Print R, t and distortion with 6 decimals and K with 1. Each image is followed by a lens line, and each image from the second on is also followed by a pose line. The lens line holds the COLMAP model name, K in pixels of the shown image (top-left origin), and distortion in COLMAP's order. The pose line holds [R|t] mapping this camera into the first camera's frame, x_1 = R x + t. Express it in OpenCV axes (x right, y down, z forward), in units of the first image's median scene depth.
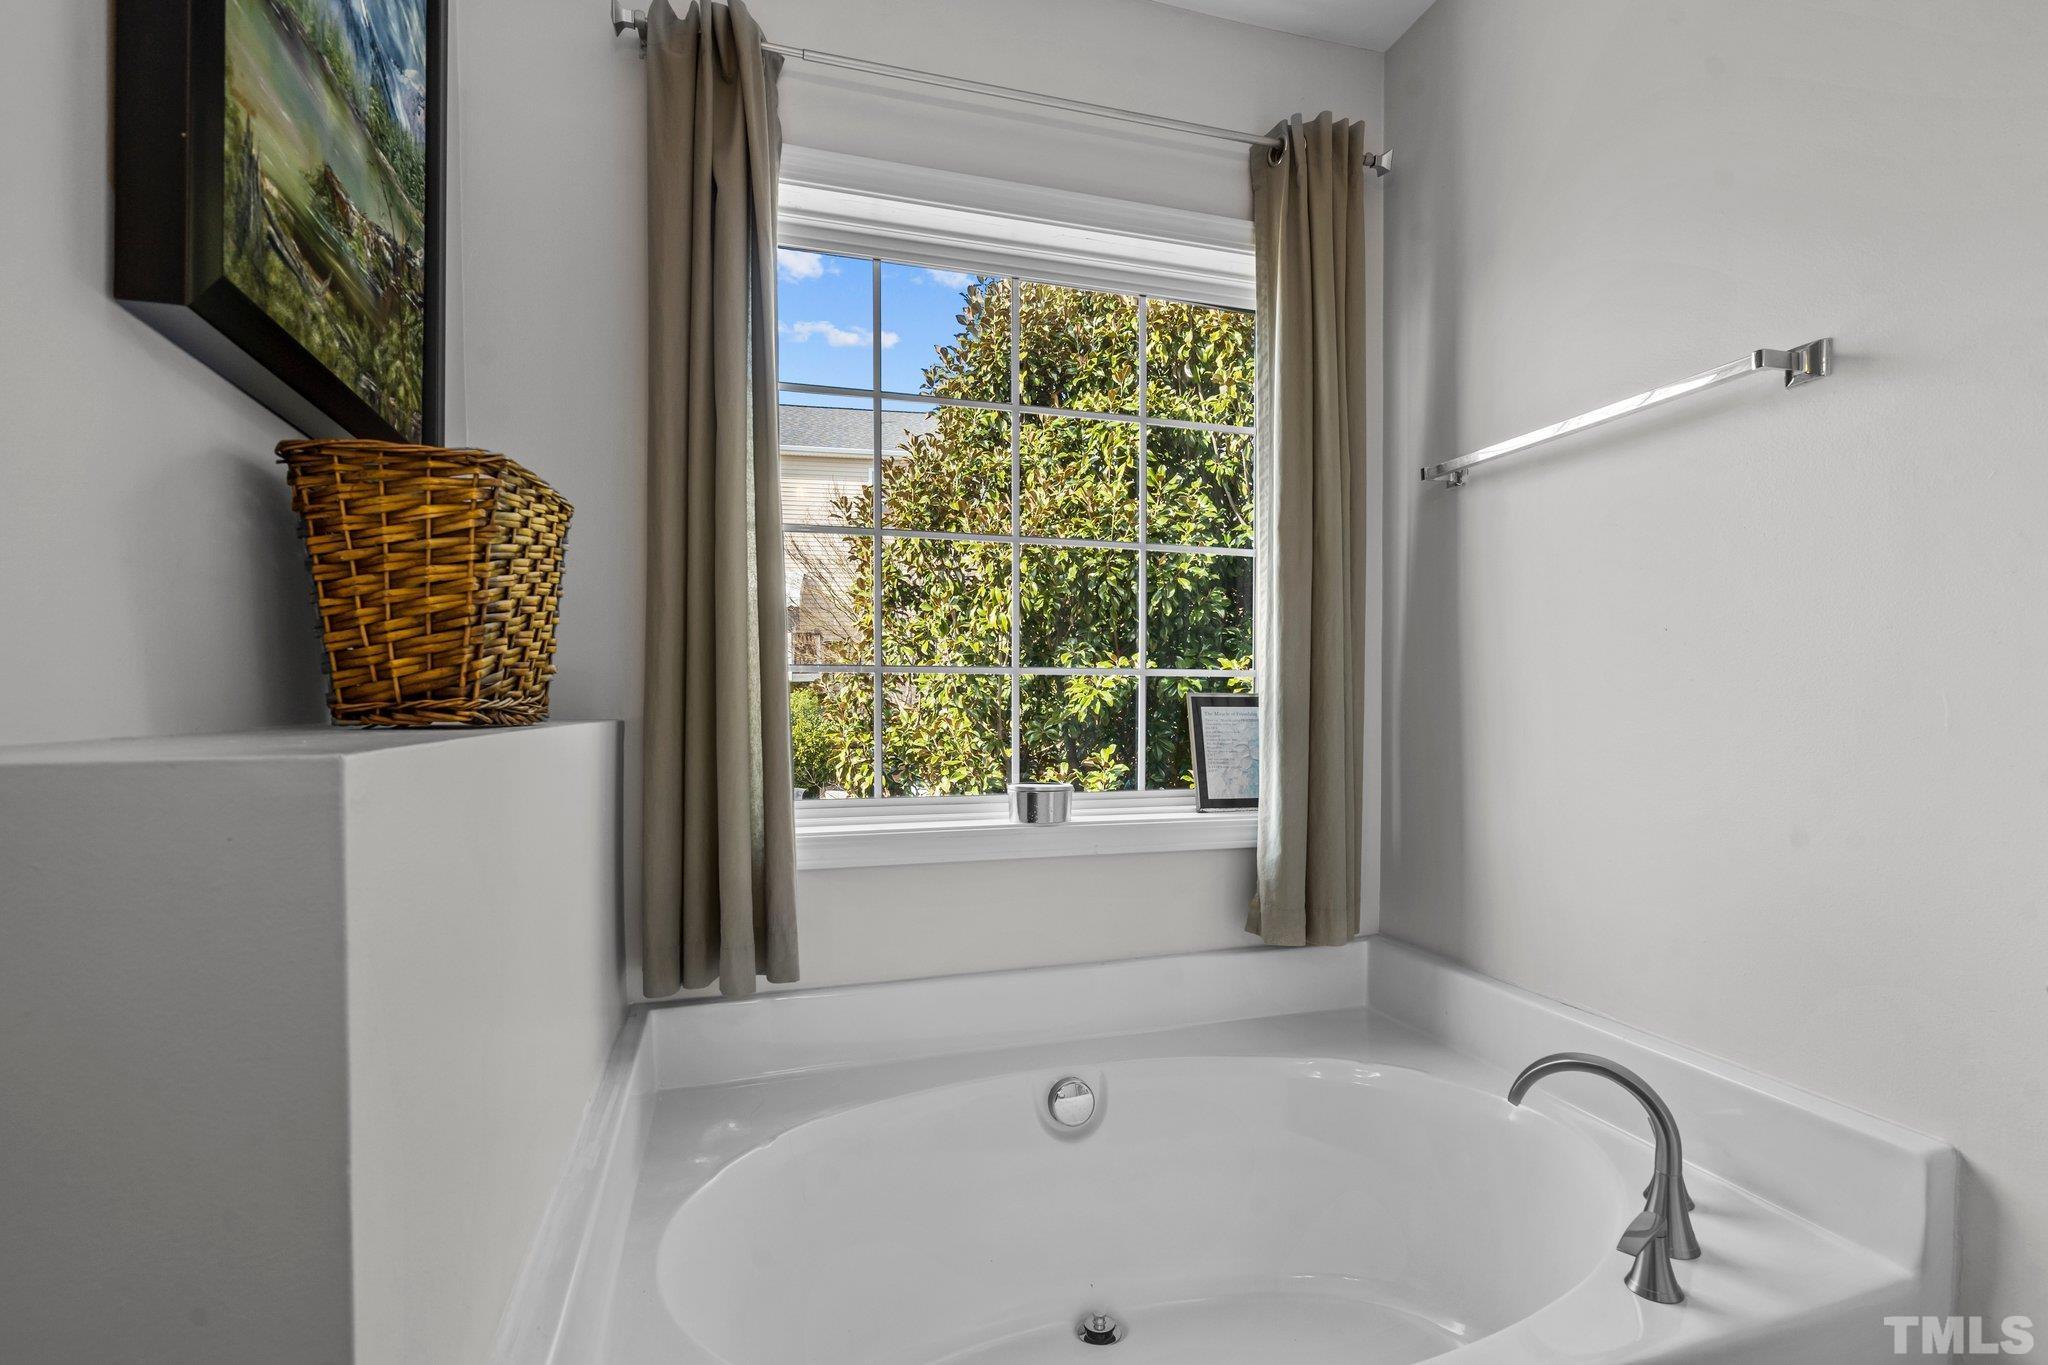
lens RADIAL K [[949.6, 0, 1018.9], [0, 949.6, 703.2], [0, 0, 1]] dist [0.002104, -0.000522]
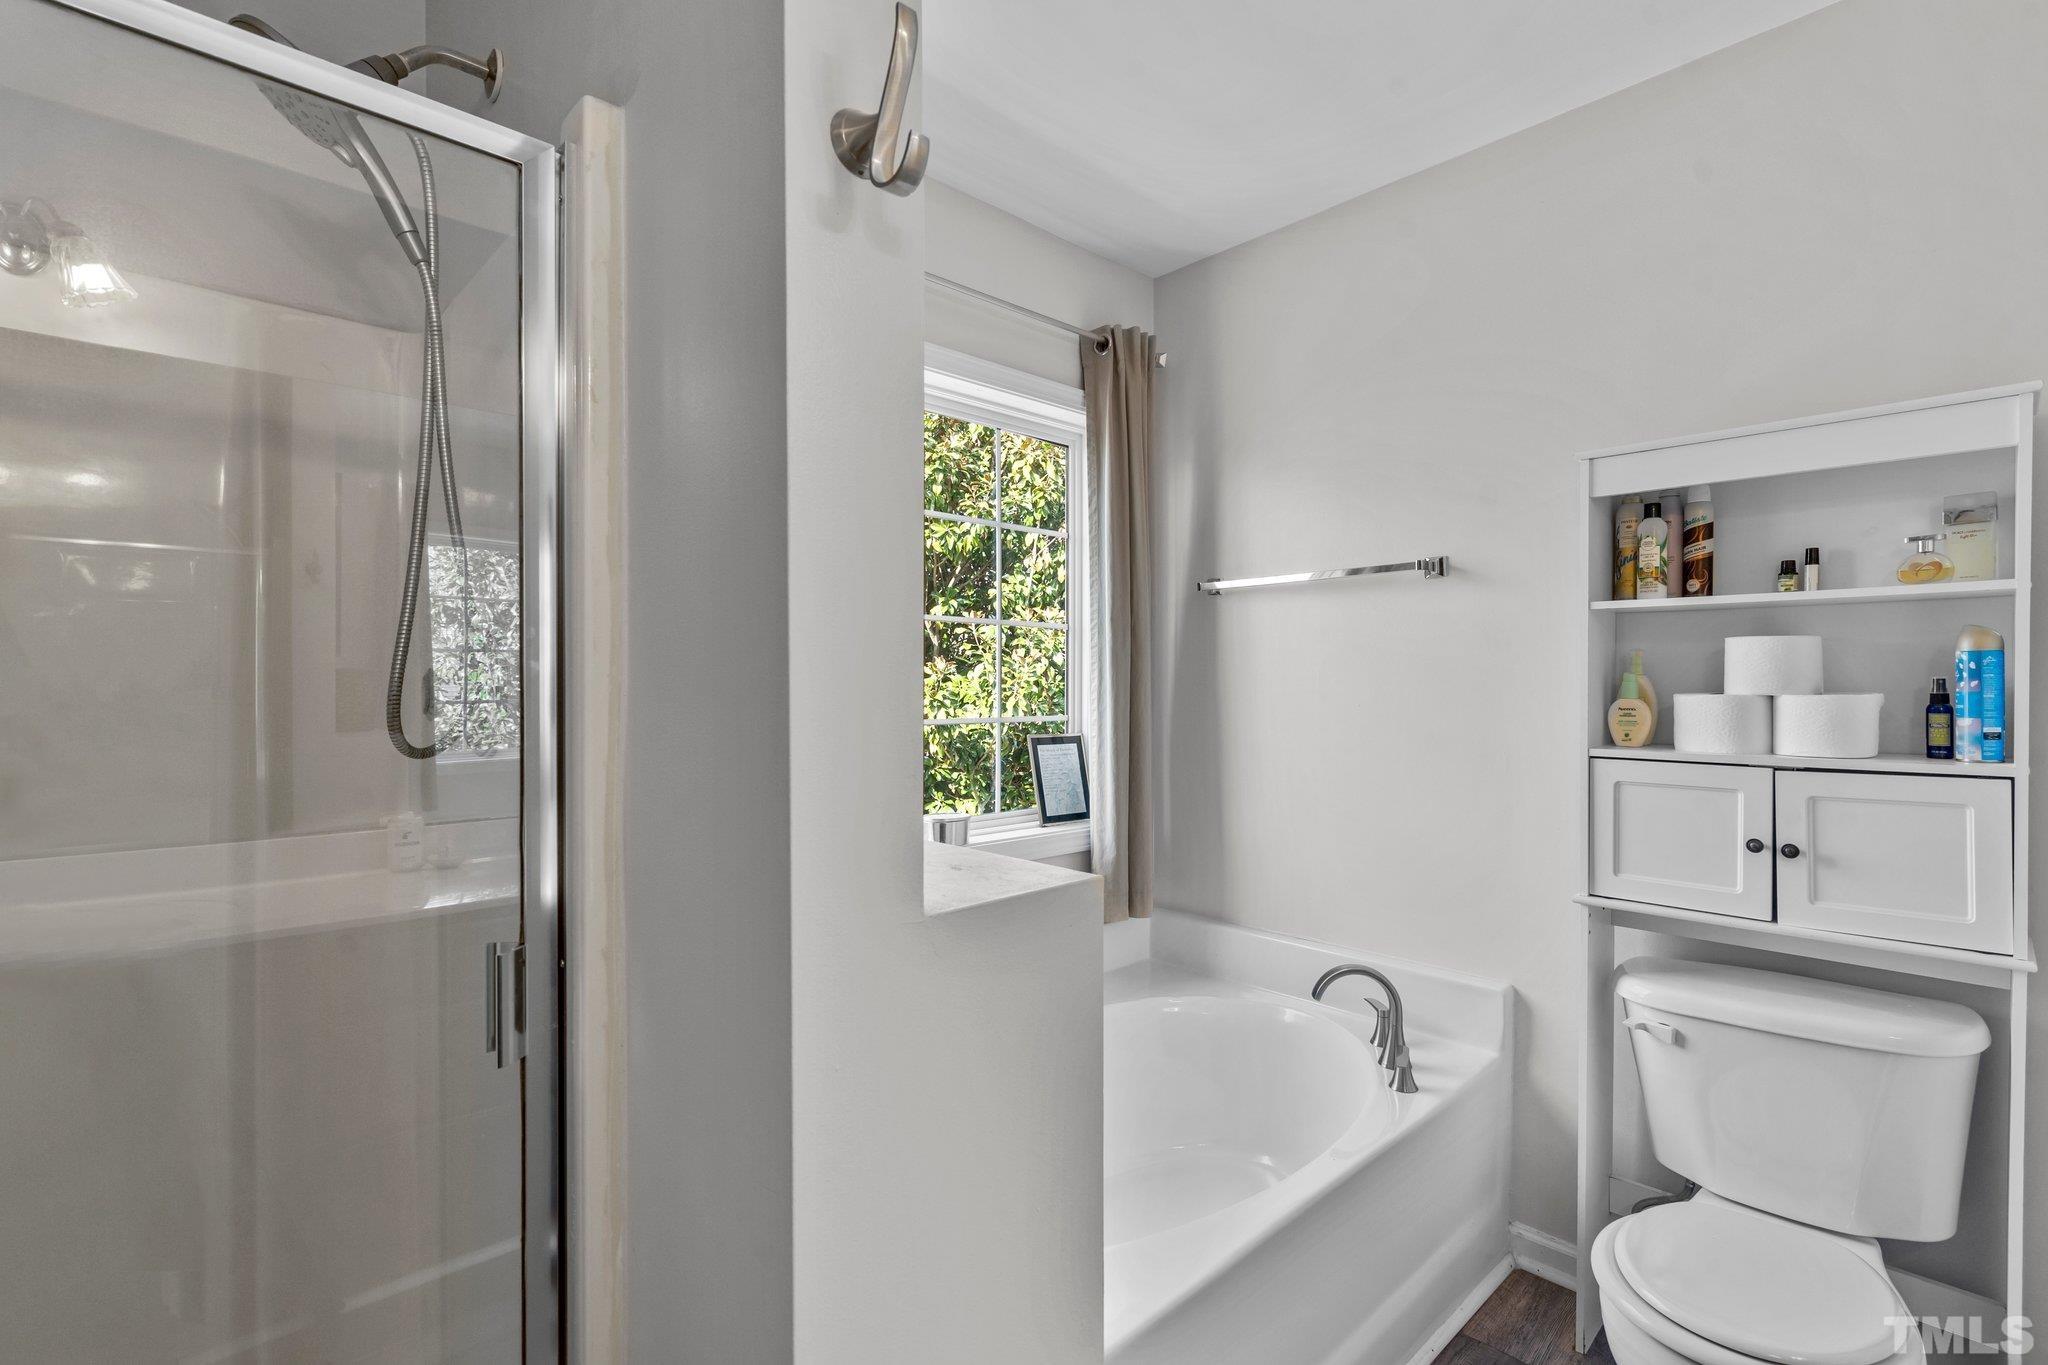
lens RADIAL K [[933.2, 0, 1023.6], [0, 933.2, 676.5], [0, 0, 1]] dist [0.011711, 0.000097]
pose [[0.890995, 0.008833, 0.453927, -0.453434], [-0.000871, 0.999842, -0.017745, -0.075731], [-0.454012, 0.015415, 0.890862, -0.155844]]
